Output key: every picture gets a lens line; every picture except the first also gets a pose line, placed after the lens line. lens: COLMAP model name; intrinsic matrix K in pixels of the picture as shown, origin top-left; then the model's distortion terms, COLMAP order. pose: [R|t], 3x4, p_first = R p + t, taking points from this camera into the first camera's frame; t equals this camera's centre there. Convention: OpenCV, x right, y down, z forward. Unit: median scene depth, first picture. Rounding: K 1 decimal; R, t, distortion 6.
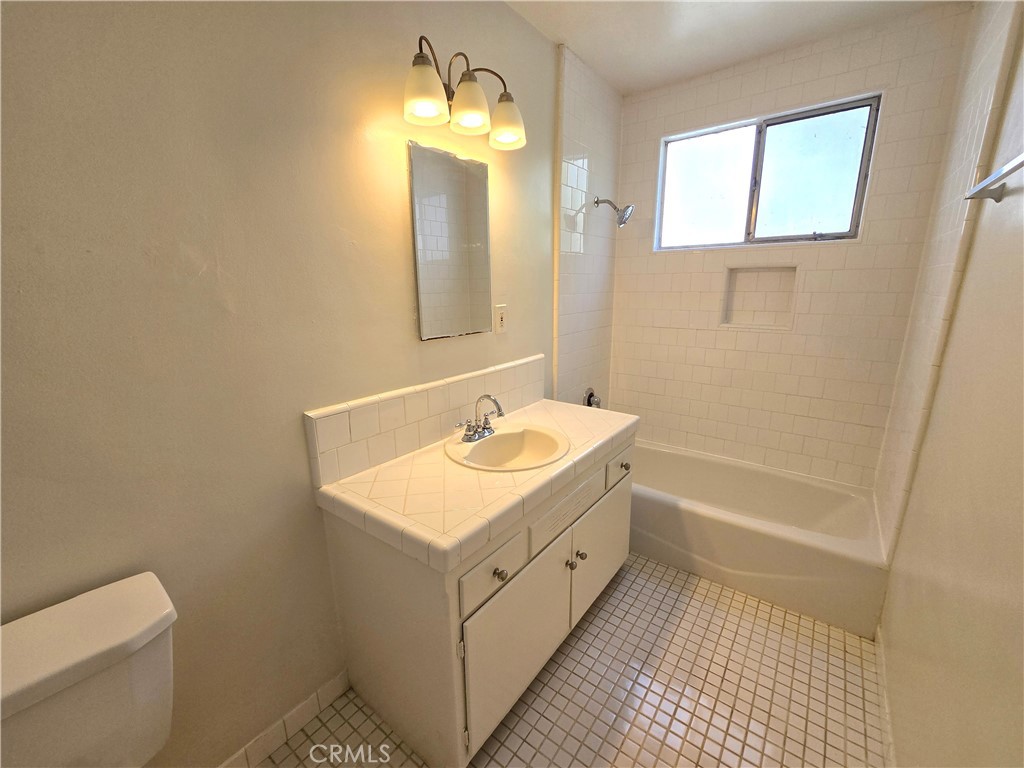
lens RADIAL K [[415.5, 0, 513.6], [0, 415.5, 382.0], [0, 0, 1]] dist [-0.003214, 0.000592]
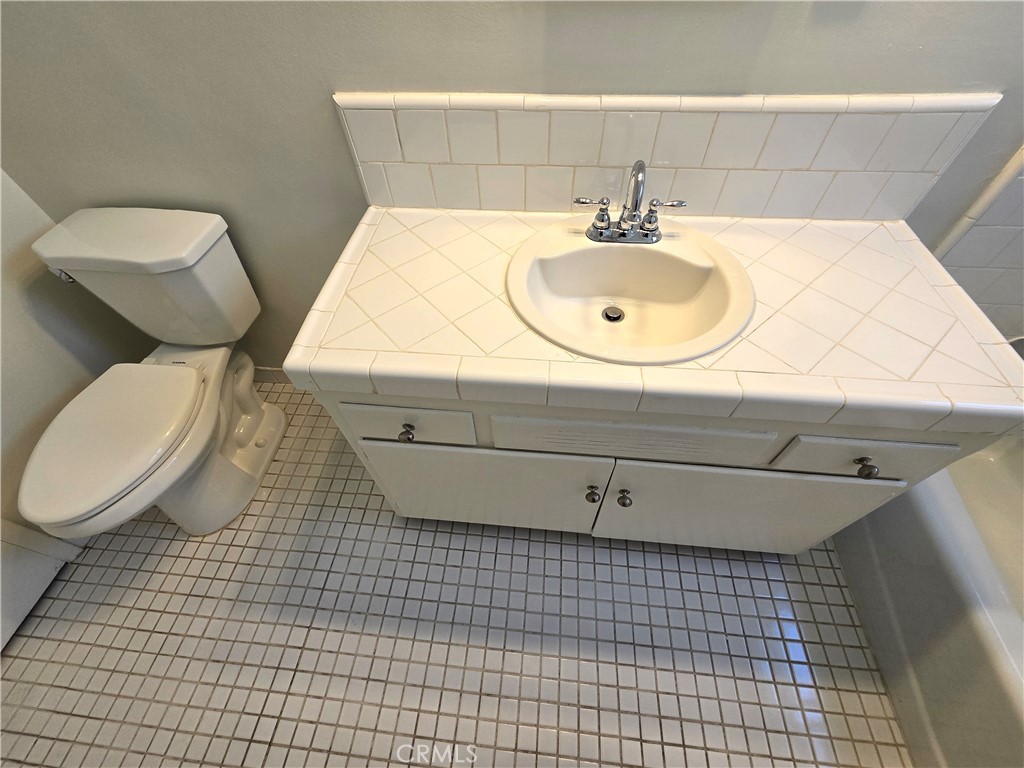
lens RADIAL K [[415.5, 0, 510.7], [0, 415.5, 385.8], [0, 0, 1]] dist [-0.003214, 0.000592]
pose [[0.519881, 0.667876, -0.532602, 0.276242], [-0.173009, 0.692881, 0.699988, -0.095942], [0.836535, -0.271766, 0.475764, 0.574213]]
